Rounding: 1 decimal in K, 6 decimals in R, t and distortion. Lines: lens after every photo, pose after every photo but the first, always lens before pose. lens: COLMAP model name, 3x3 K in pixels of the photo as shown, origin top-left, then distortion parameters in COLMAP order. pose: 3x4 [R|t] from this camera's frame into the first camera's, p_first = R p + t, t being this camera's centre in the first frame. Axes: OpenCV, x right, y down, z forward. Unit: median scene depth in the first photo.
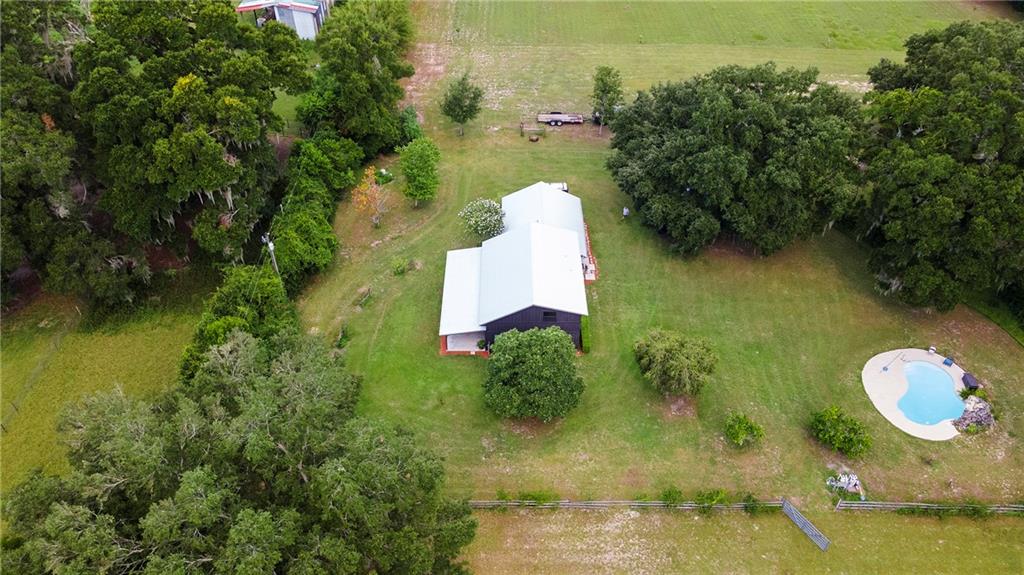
lens RADIAL K [[750.3, 0, 512.0], [0, 750.3, 287.5], [0, 0, 1]] dist [-0.005756, 0.075725]
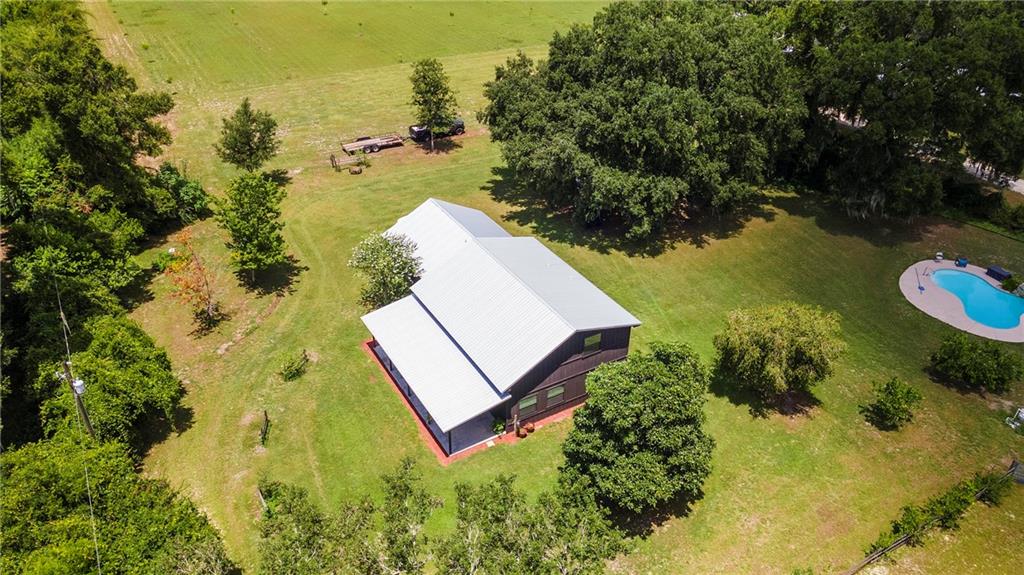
lens RADIAL K [[750.3, 0, 512.0], [0, 750.3, 287.5], [0, 0, 1]] dist [-0.005756, 0.075725]
pose [[0.864987, -0.270172, 0.422852, -0.248090], [0.322011, 0.945147, -0.054825, 0.004339], [-0.384845, 0.183586, 0.904539, 0.381221]]
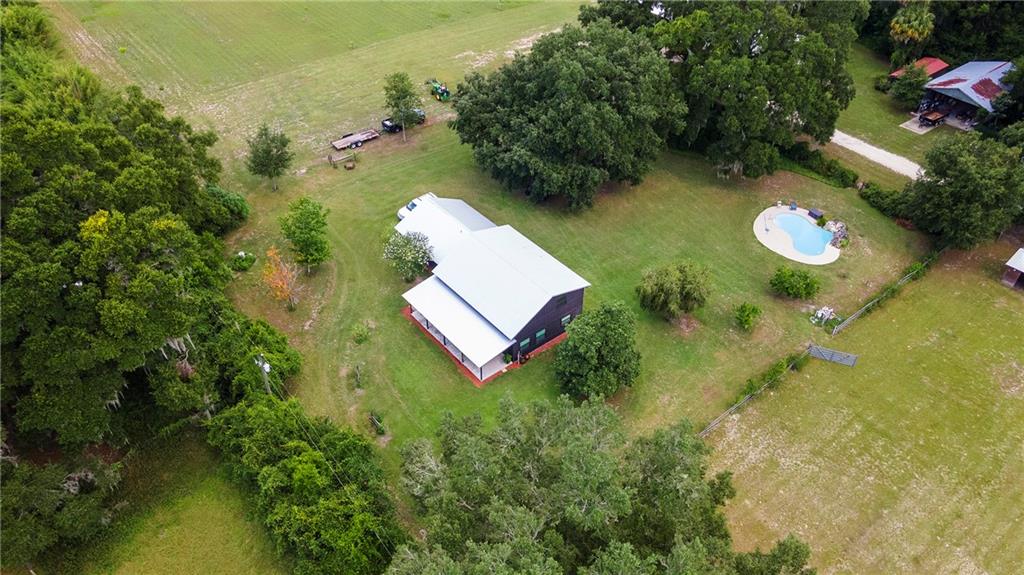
lens RADIAL K [[750.3, 0, 512.0], [0, 750.3, 287.5], [0, 0, 1]] dist [-0.005756, 0.075725]
pose [[0.779271, -0.409032, 0.474794, -0.439554], [0.406050, 0.906635, 0.114619, -0.113528], [-0.477347, 0.103471, 0.872601, 0.113176]]
